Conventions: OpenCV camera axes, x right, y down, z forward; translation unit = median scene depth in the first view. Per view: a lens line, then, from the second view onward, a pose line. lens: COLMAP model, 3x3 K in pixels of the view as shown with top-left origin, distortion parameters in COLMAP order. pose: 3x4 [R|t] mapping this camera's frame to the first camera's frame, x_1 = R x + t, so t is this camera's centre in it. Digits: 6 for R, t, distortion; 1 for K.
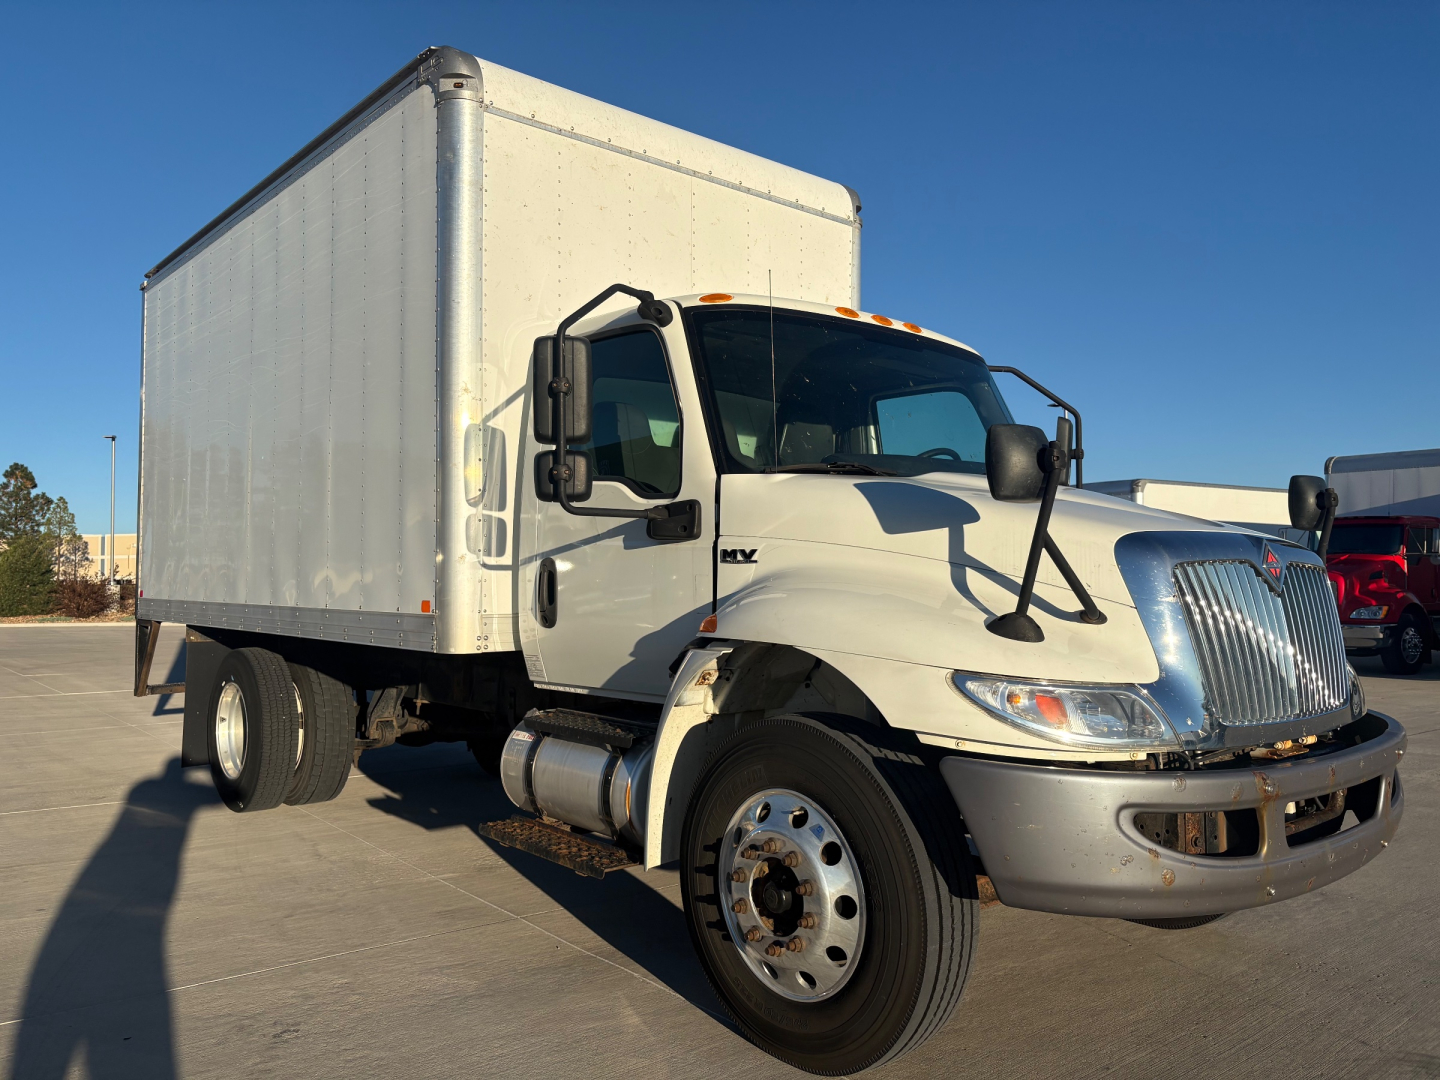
lens RADIAL K [[1086.2, 0, 720.0], [0, 1086.2, 540.0], [0, 0, 1]] dist [0.024907, -0.001615]
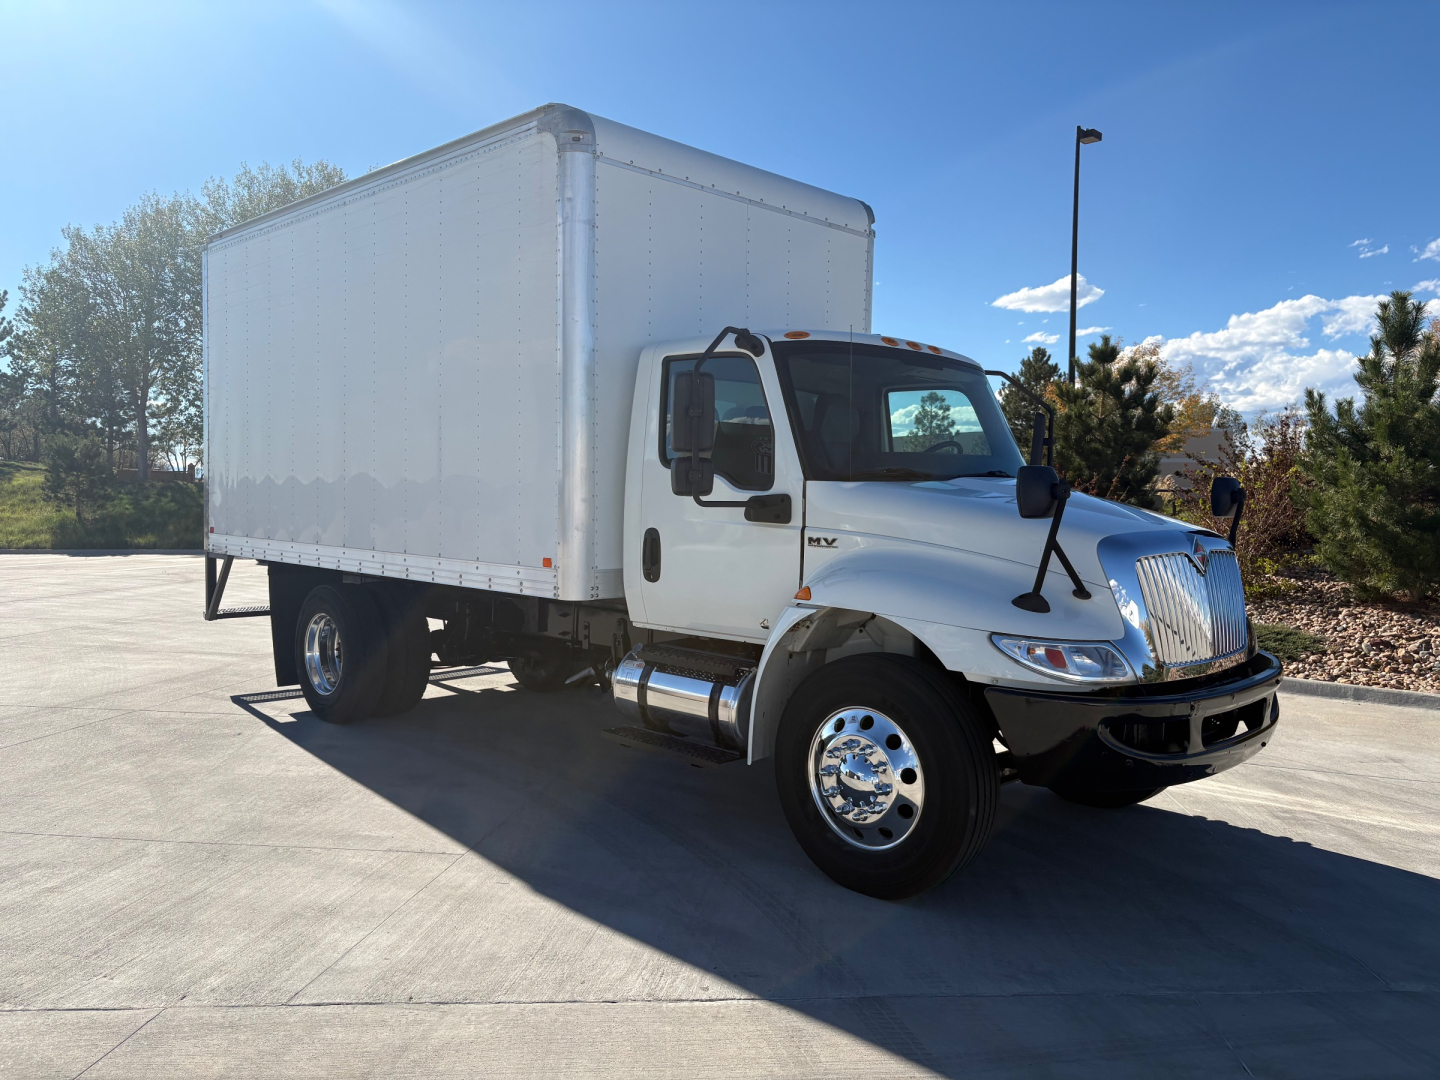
lens RADIAL K [[1092.2, 0, 718.7], [0, 1092.2, 585.0], [0, 0, 1]] dist [0.047828, 0.000245]
pose [[0.997236, 0.014141, 0.072943, -0.205011], [-0.022918, 0.992395, 0.120940, -0.090560], [-0.070678, -0.122277, 0.989976, -0.347381]]
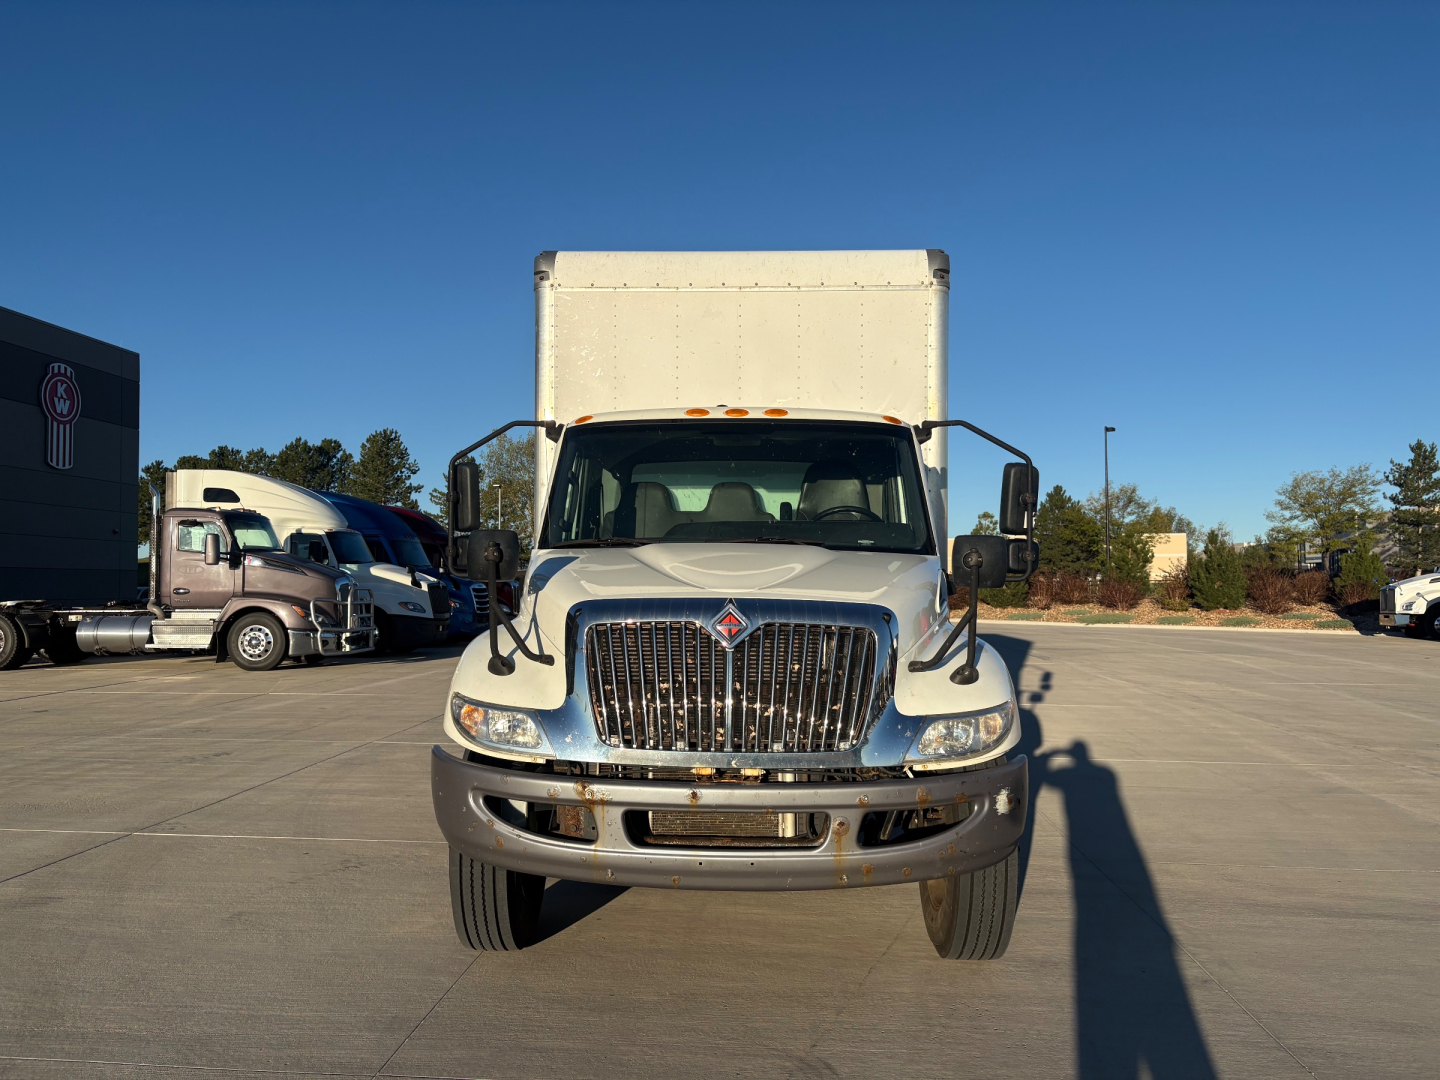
lens RADIAL K [[1086.2, 0, 720.0], [0, 1086.2, 540.0], [0, 0, 1]] dist [0.024907, -0.001615]
pose [[0.729019, -0.022162, -0.684134, 1.182784], [0.024125, 0.999687, -0.006675, -0.057664], [0.684068, -0.011638, 0.729326, 0.099422]]
